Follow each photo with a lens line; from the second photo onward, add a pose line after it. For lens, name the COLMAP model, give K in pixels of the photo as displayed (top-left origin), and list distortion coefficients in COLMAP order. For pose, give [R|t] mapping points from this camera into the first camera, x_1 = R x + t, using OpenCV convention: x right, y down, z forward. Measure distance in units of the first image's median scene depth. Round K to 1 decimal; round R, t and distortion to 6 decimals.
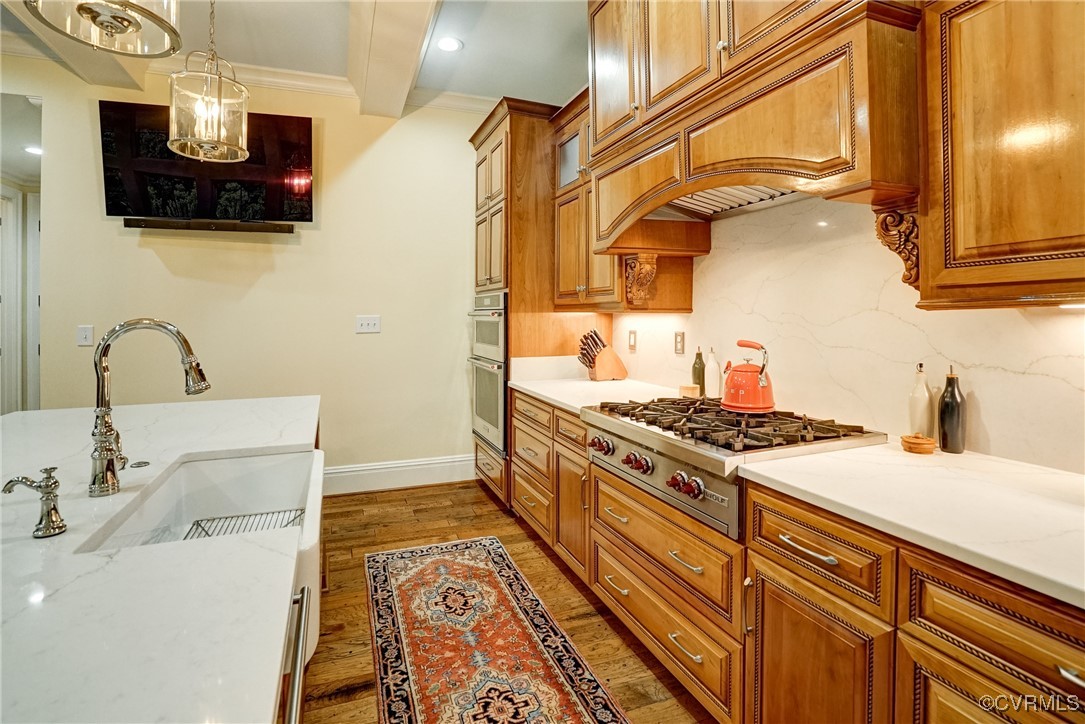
lens RADIAL K [[522.9, 0, 536.8], [0, 522.9, 314.6], [0, 0, 1]] dist [-0.037110, 0.009270]
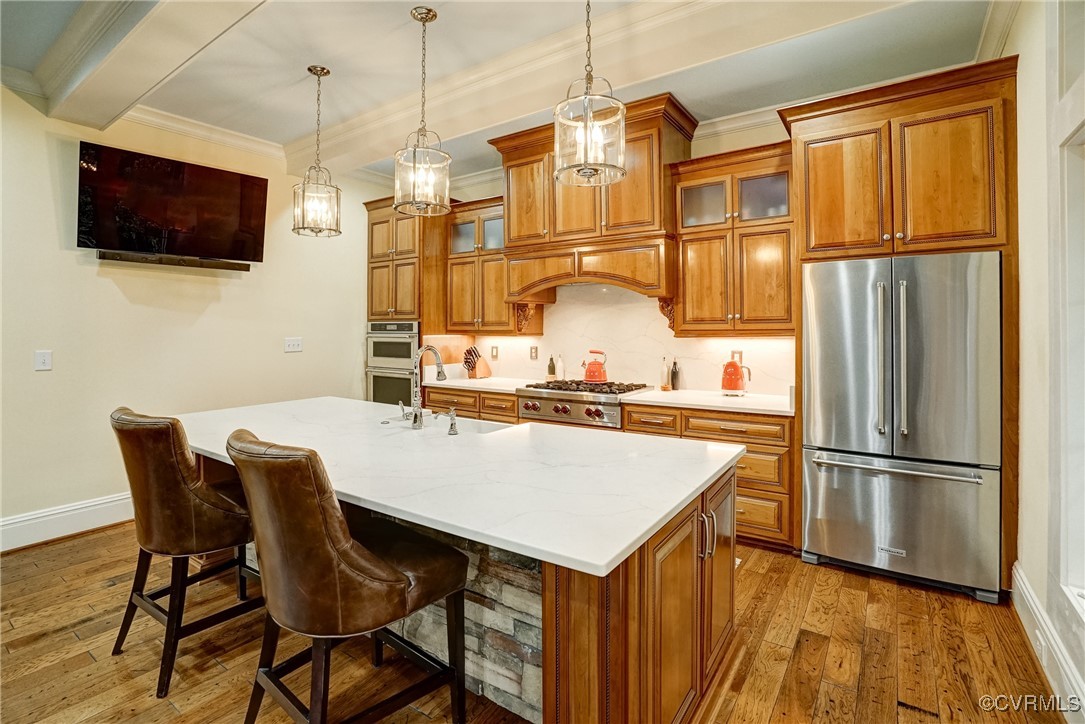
lens RADIAL K [[522.9, 0, 533.5], [0, 522.9, 326.6], [0, 0, 1]] dist [-0.037110, 0.009270]
pose [[0.832182, 0.003668, 0.554491, -0.727665], [-0.001266, 0.999988, -0.004714, -0.027062], [-0.554502, 0.003221, 0.832176, -0.473412]]
